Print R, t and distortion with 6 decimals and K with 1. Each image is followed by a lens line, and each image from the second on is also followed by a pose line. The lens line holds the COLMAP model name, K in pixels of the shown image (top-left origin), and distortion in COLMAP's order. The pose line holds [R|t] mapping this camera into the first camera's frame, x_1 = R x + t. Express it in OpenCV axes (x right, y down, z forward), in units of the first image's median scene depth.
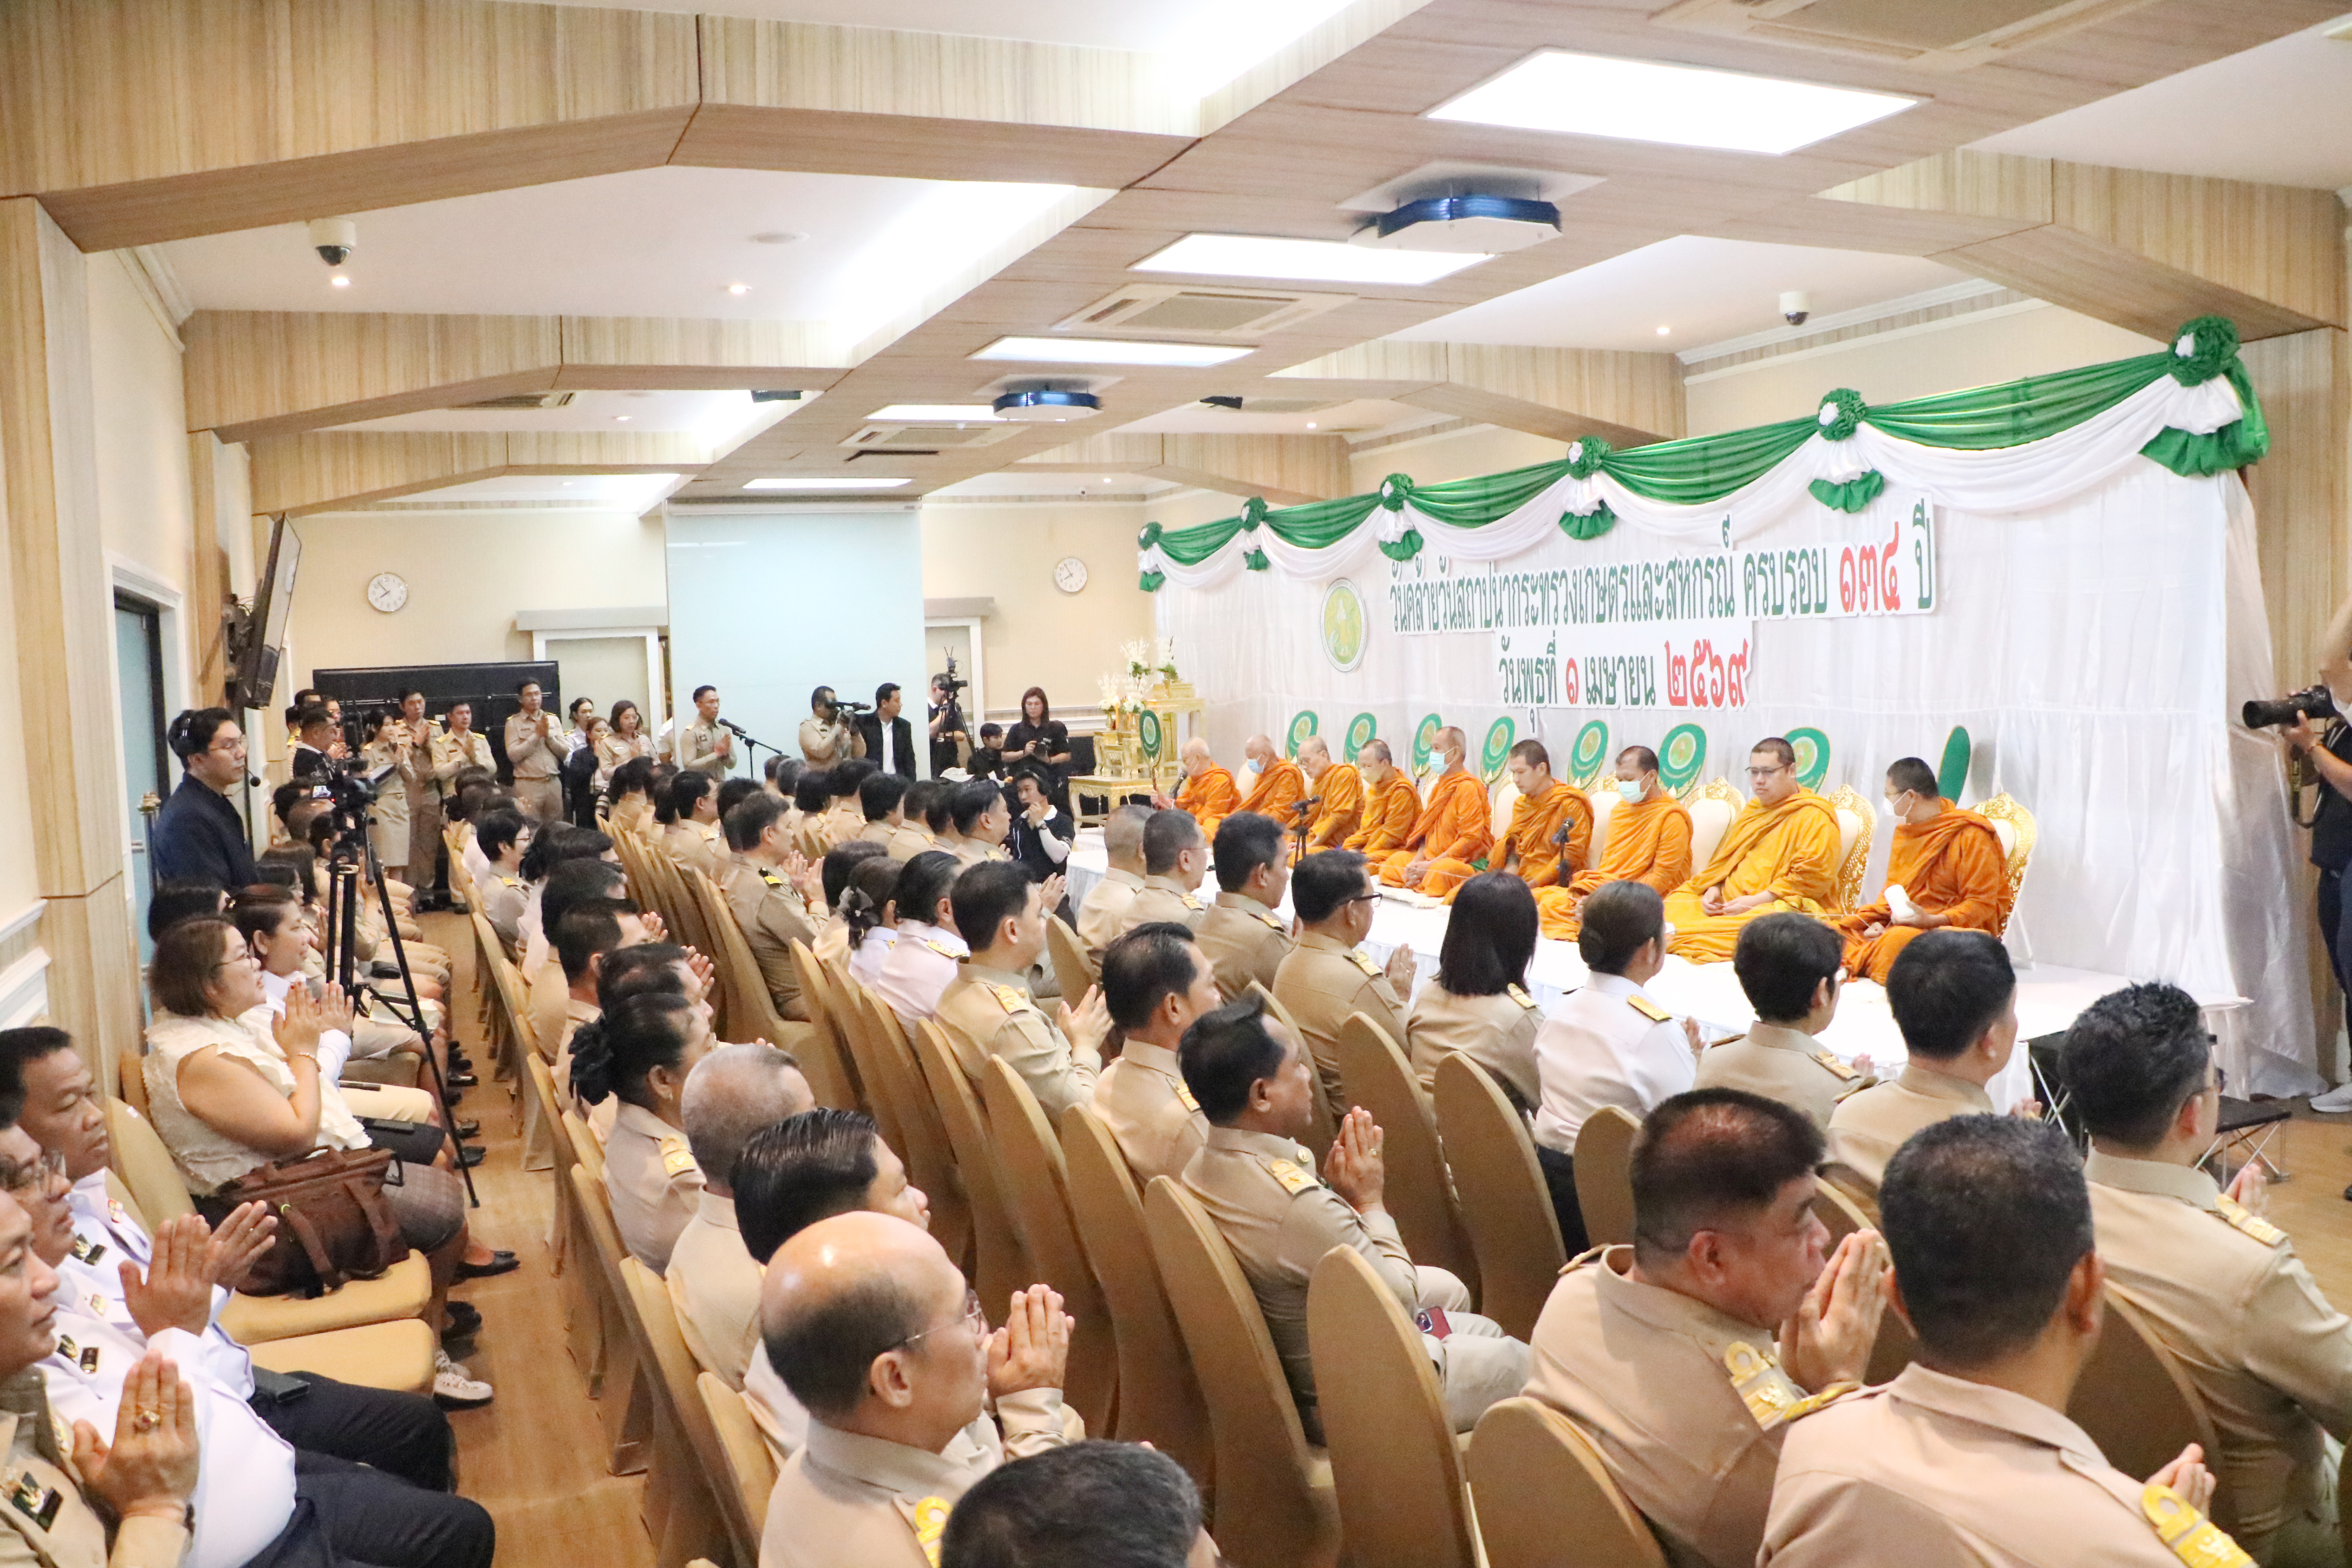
lens RADIAL K [[1932.0, 0, 1176.4], [0, 1932.0, 837.7], [0, 0, 1]] dist [-0.181931, 0.158031]
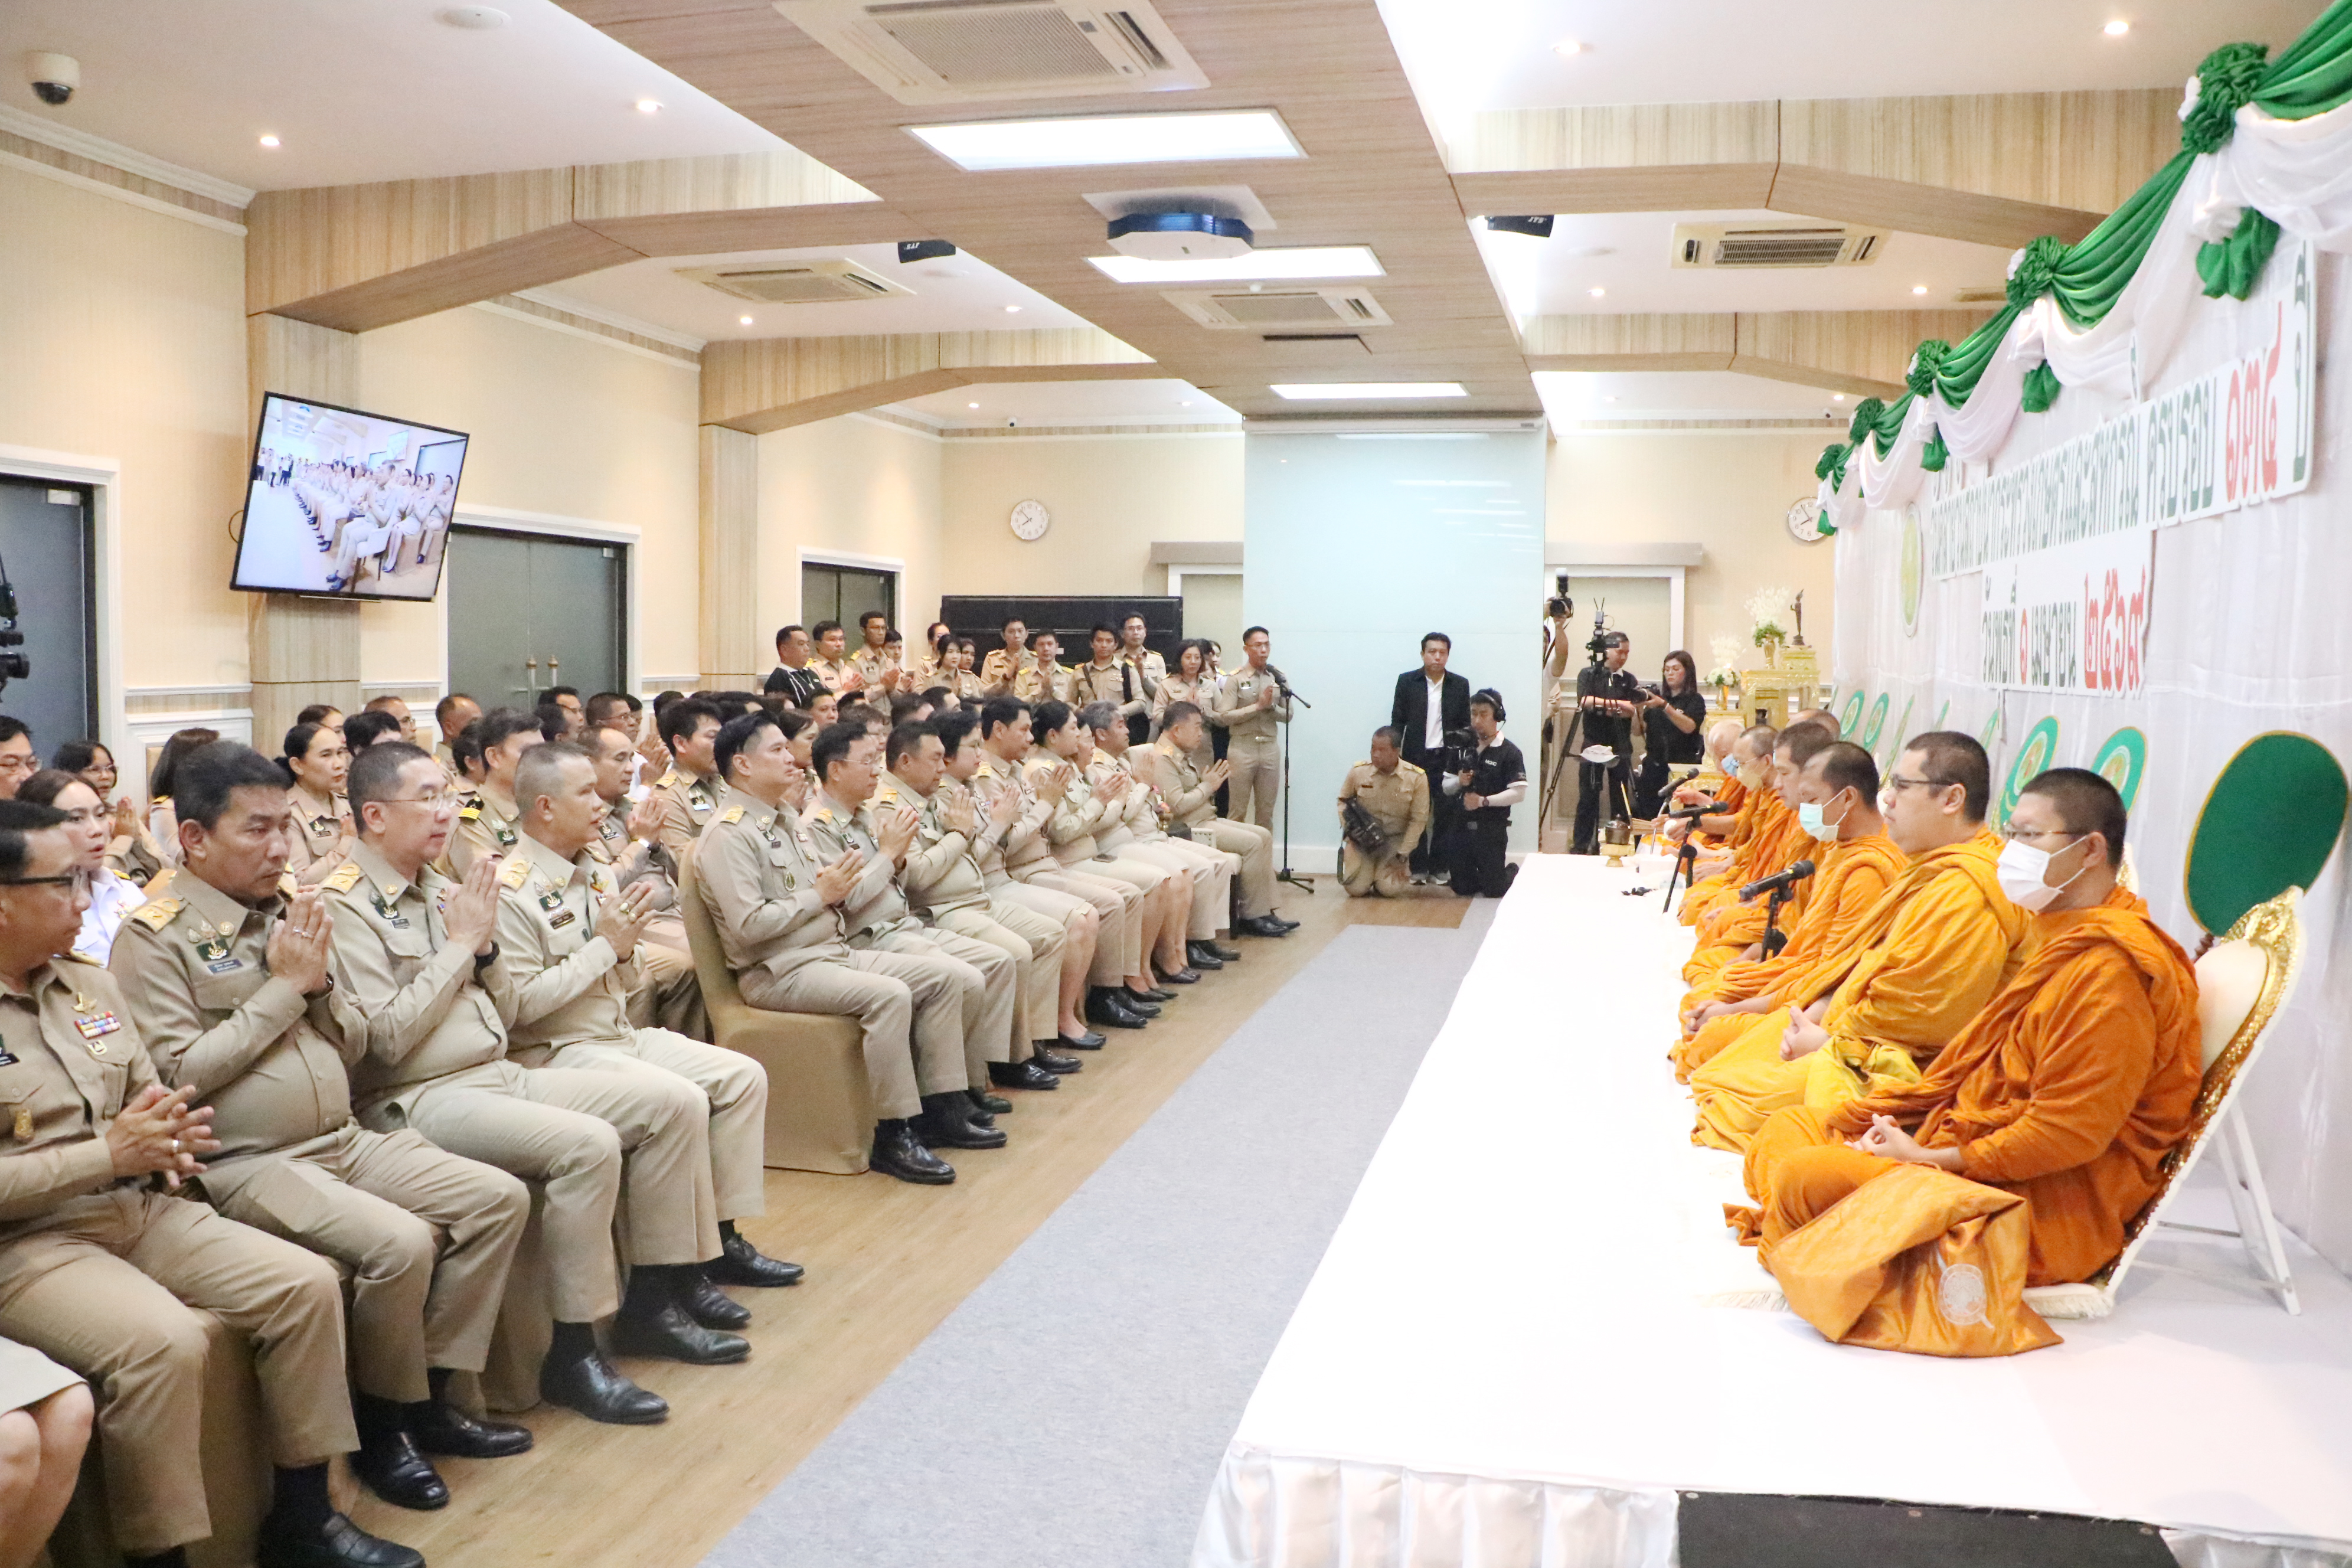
lens RADIAL K [[1932.0, 0, 1176.4], [0, 1932.0, 837.7], [0, 0, 1]] dist [-0.181931, 0.158031]
pose [[0.807986, 0.097985, -0.580998, 0.354398], [-0.091988, 0.994961, 0.039874, -0.020655], [0.581977, 0.021227, 0.812928, 0.370169]]
